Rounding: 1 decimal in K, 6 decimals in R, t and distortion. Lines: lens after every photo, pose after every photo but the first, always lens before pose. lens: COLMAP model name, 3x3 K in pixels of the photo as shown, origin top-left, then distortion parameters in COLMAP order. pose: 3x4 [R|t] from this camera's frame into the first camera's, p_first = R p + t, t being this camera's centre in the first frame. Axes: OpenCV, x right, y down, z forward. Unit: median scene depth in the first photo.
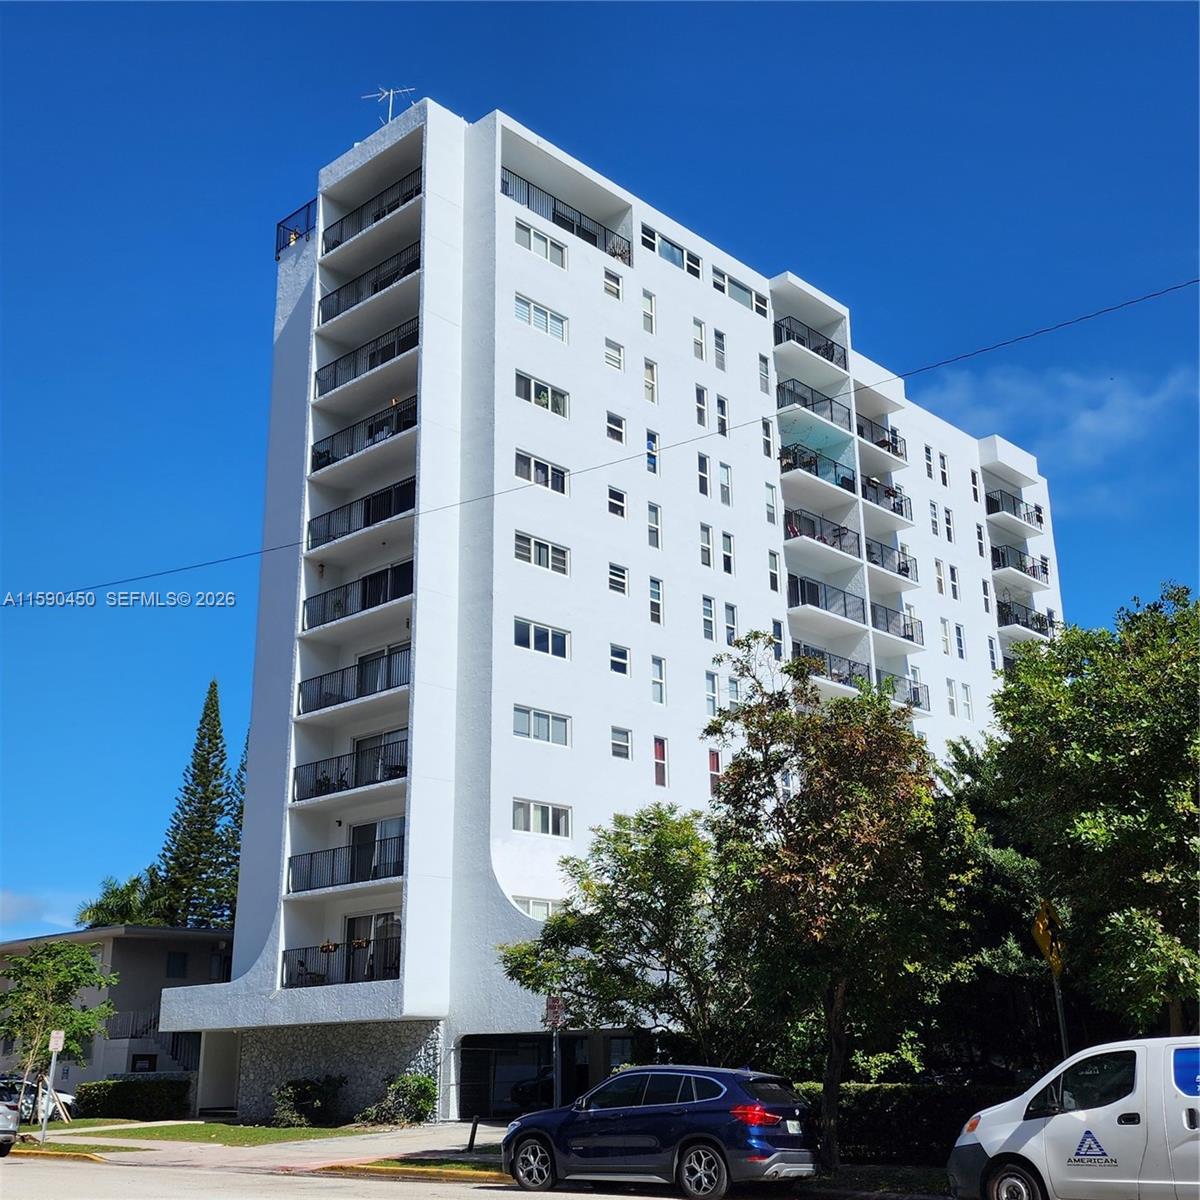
lens RADIAL K [[1396.0, 0, 600.0], [0, 1396.0, 600.0], [0, 0, 1]] dist [0.061033, -0.029125]
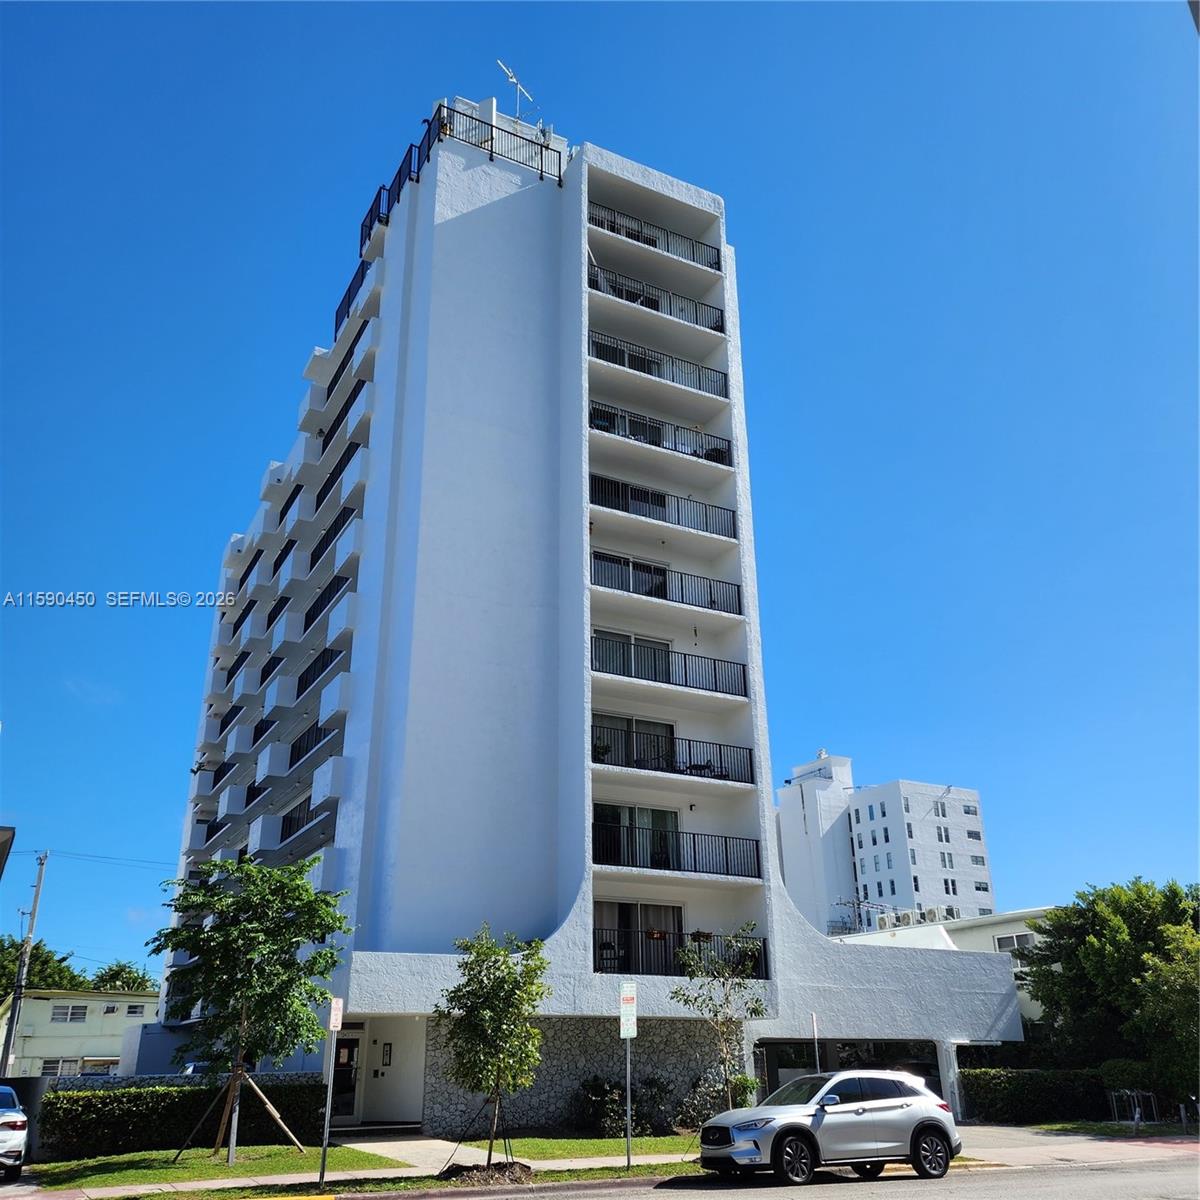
lens RADIAL K [[1099.6, 0, 593.0], [0, 1099.6, 580.0], [0, 0, 1]] dist [0.079163, -0.070110]
pose [[0.319762, 0.390036, 0.863495, -0.837041], [-0.294519, 0.907113, -0.300674, 0.237248], [-0.900561, -0.158172, 0.404933, 0.685345]]
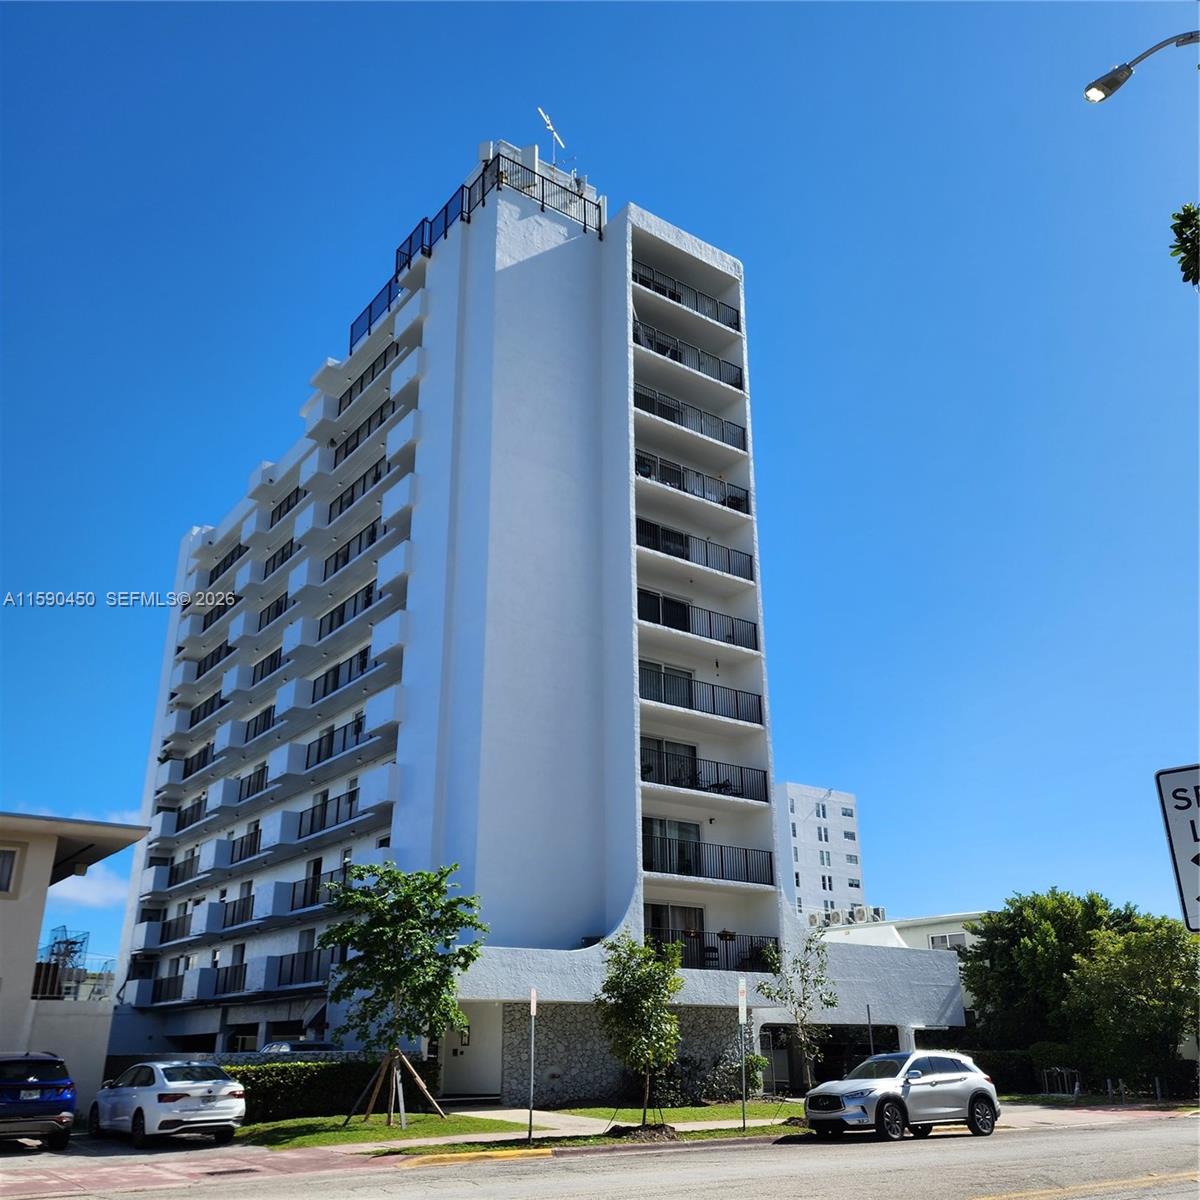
lens RADIAL K [[1105.5, 0, 600.0], [0, 1105.5, 600.0], [0, 0, 1]] dist [0.081713, -0.081848]
pose [[0.178634, 0.377783, 0.908499, -0.956576], [-0.306644, 0.898738, -0.313431, 0.272101], [-0.934911, -0.222596, 0.276390, 0.785253]]
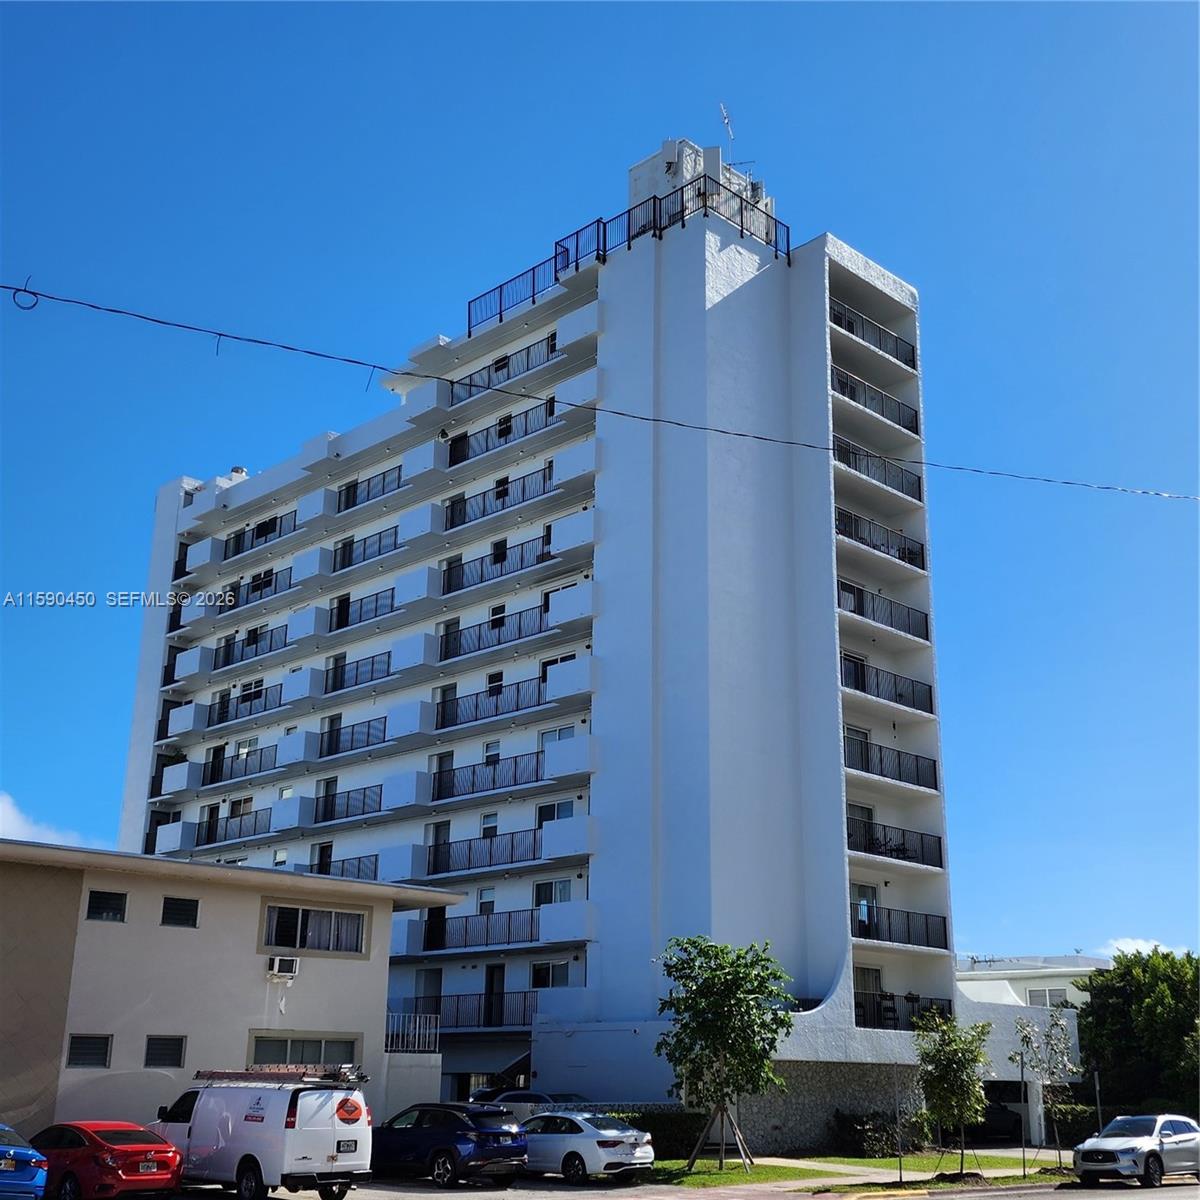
lens RADIAL K [[1498.5, 0, 627.2], [0, 1498.5, 589.4], [0, 0, 1]] dist [0.072951, -0.031808]
pose [[0.013883, 0.322163, 0.946582, -1.282724], [-0.323076, 0.897342, -0.300666, 0.341923], [-0.946271, -0.301644, 0.116541, 1.022215]]
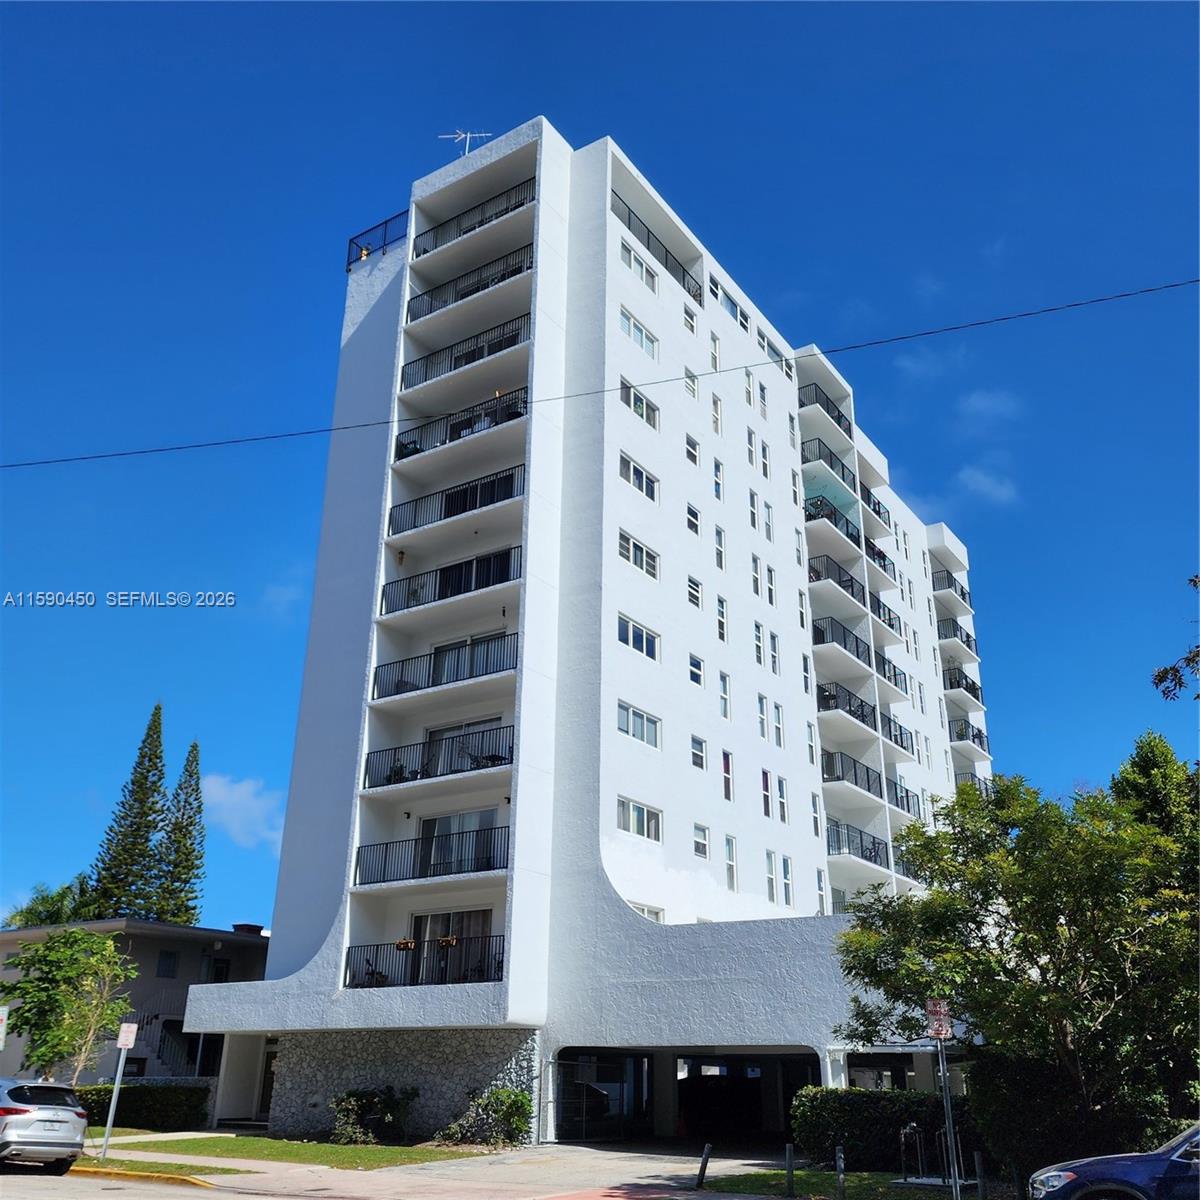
lens RADIAL K [[1140.3, 0, 600.0], [0, 1140.3, 600.0], [0, 0, 1]] dist [0.038882, -0.012139]
pose [[0.986855, 0.086823, 0.136301, -0.167952], [-0.075719, 0.993530, -0.084645, 0.065970], [-0.142769, 0.073212, 0.987045, 0.190007]]
